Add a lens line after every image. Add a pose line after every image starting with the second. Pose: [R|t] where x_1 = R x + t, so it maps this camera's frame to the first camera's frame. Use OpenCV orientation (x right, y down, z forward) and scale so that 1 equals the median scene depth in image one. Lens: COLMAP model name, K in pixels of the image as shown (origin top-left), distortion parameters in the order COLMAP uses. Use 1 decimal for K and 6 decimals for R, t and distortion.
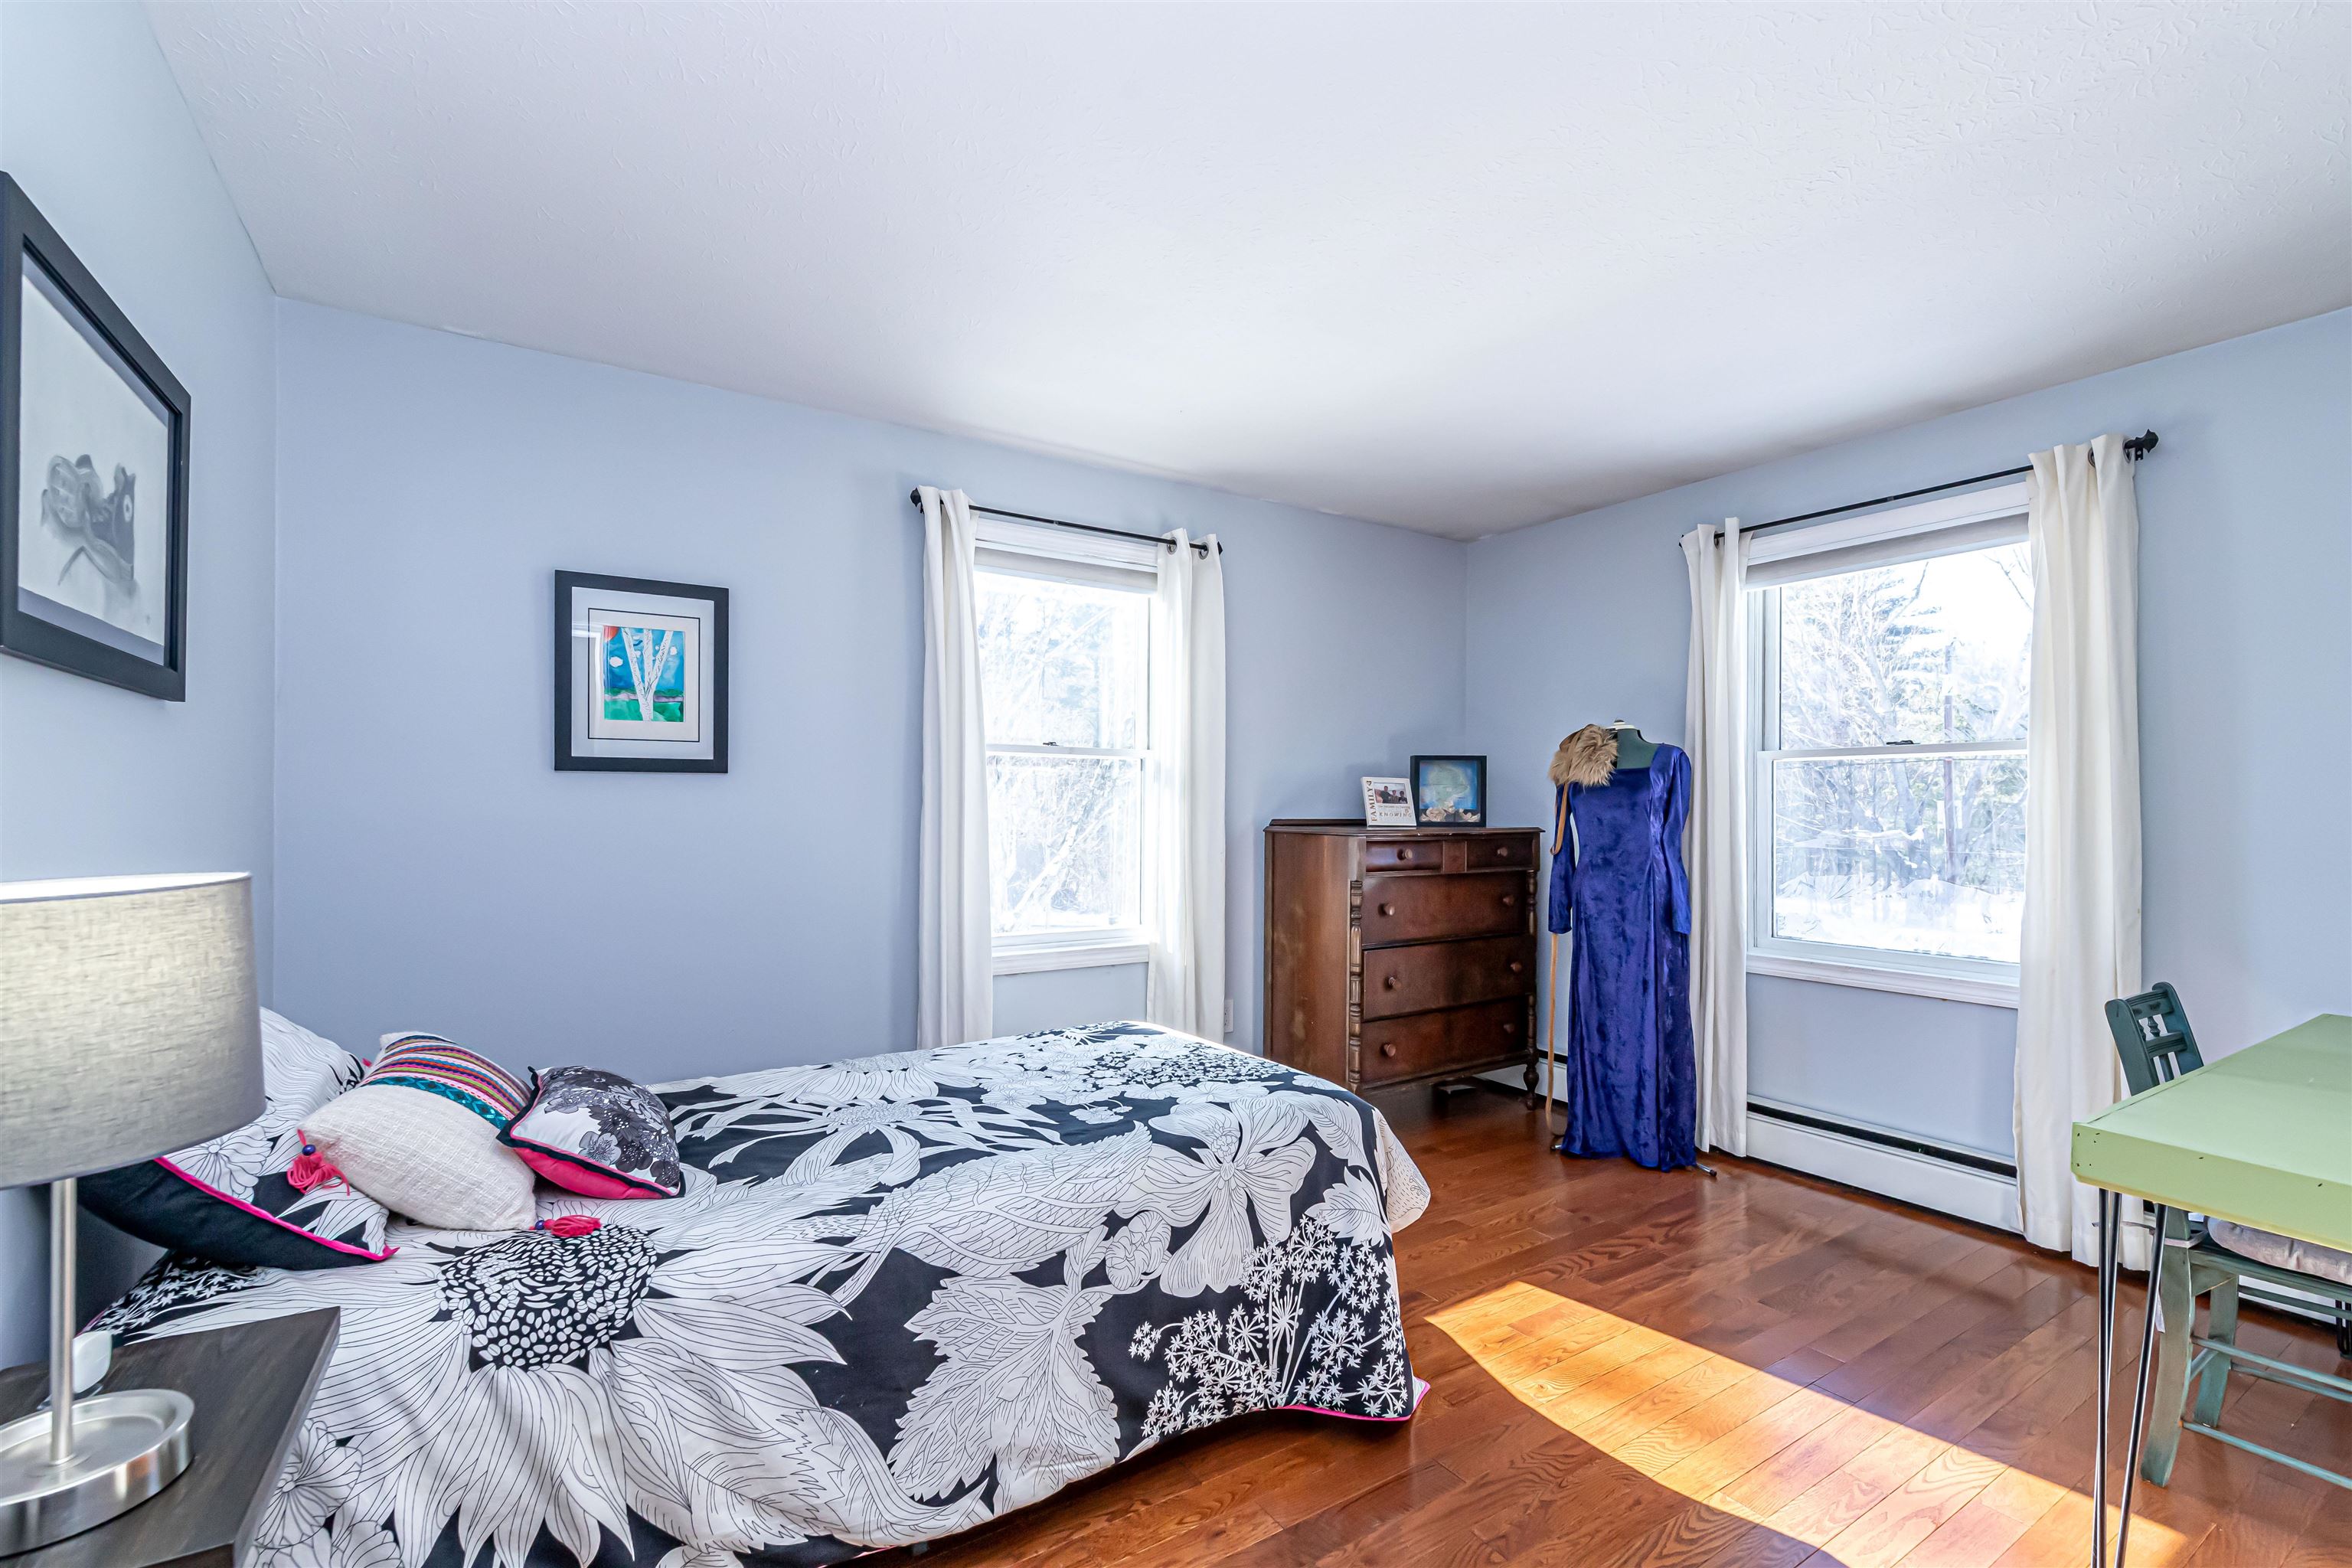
lens RADIAL K [[1048.0, 0, 1174.9], [0, 1048.0, 793.1], [0, 0, 1]] dist [0.001046, -0.000257]
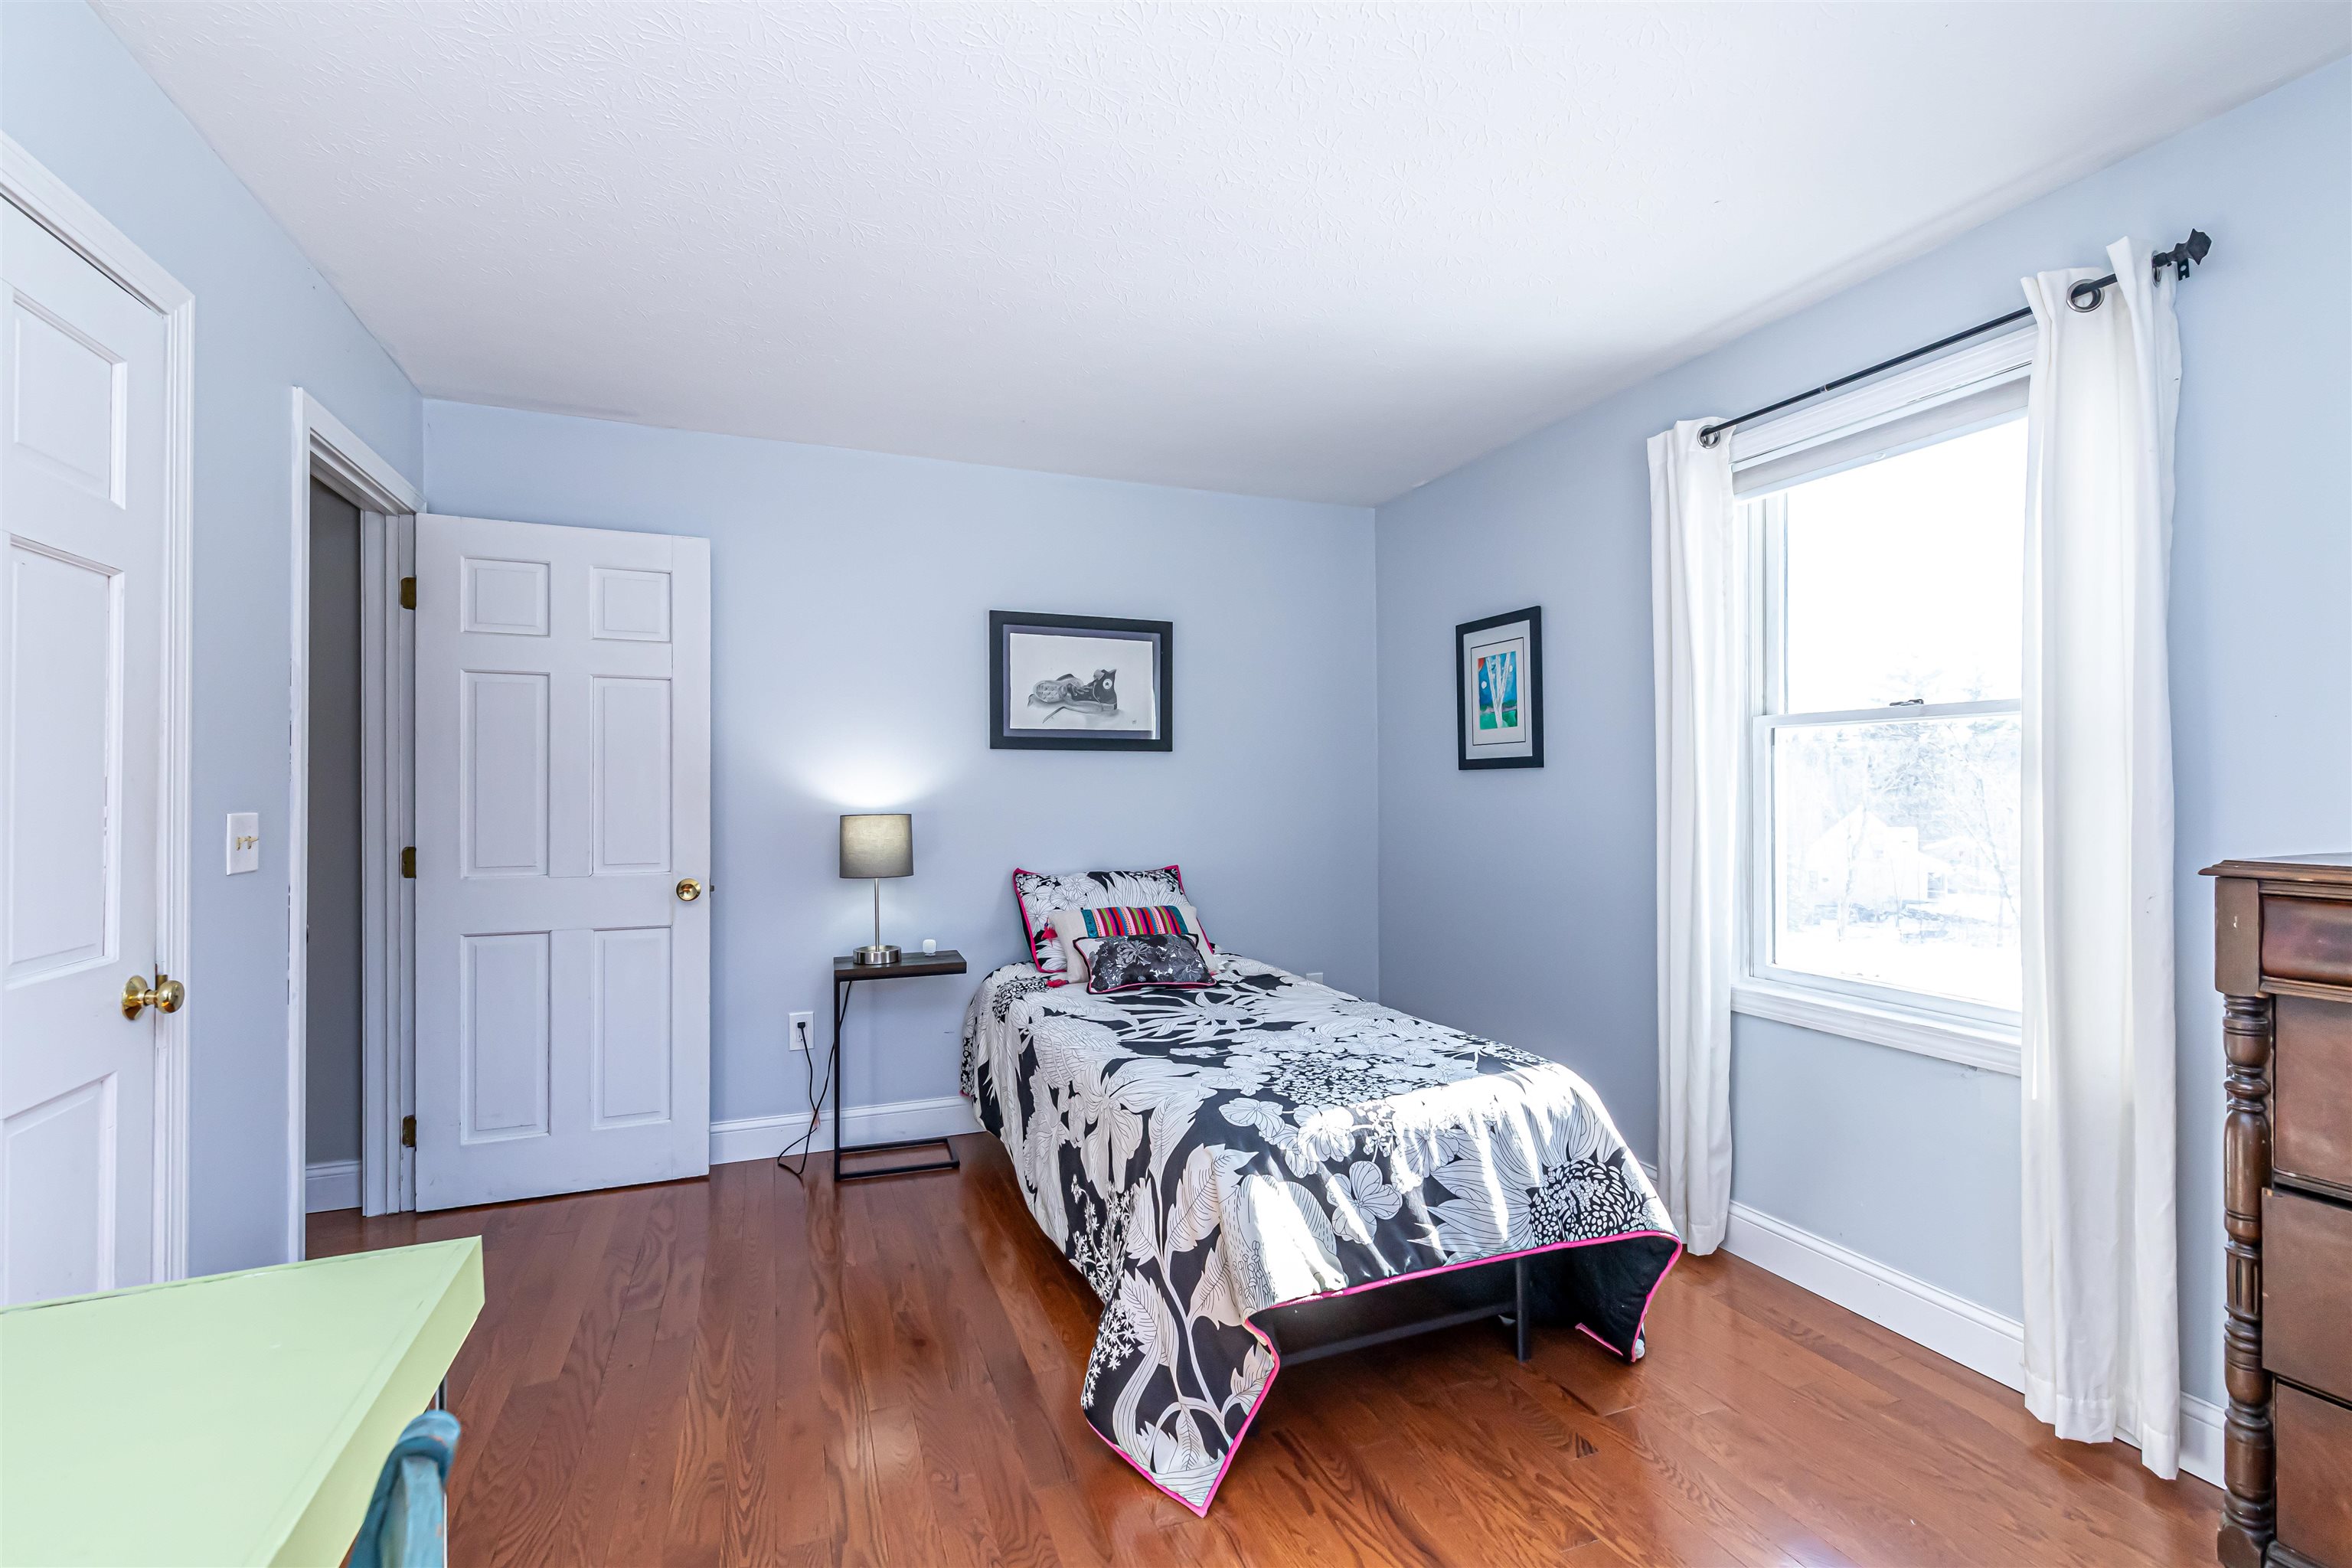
lens RADIAL K [[1048.0, 0, 1174.9], [0, 1048.0, 793.1], [0, 0, 1]] dist [0.001046, -0.000257]
pose [[-0.213893, 0.001262, -0.976856, 0.815460], [0.011684, 0.999931, -0.001266, 0.005825], [0.976787, -0.011685, -0.213893, 0.903412]]
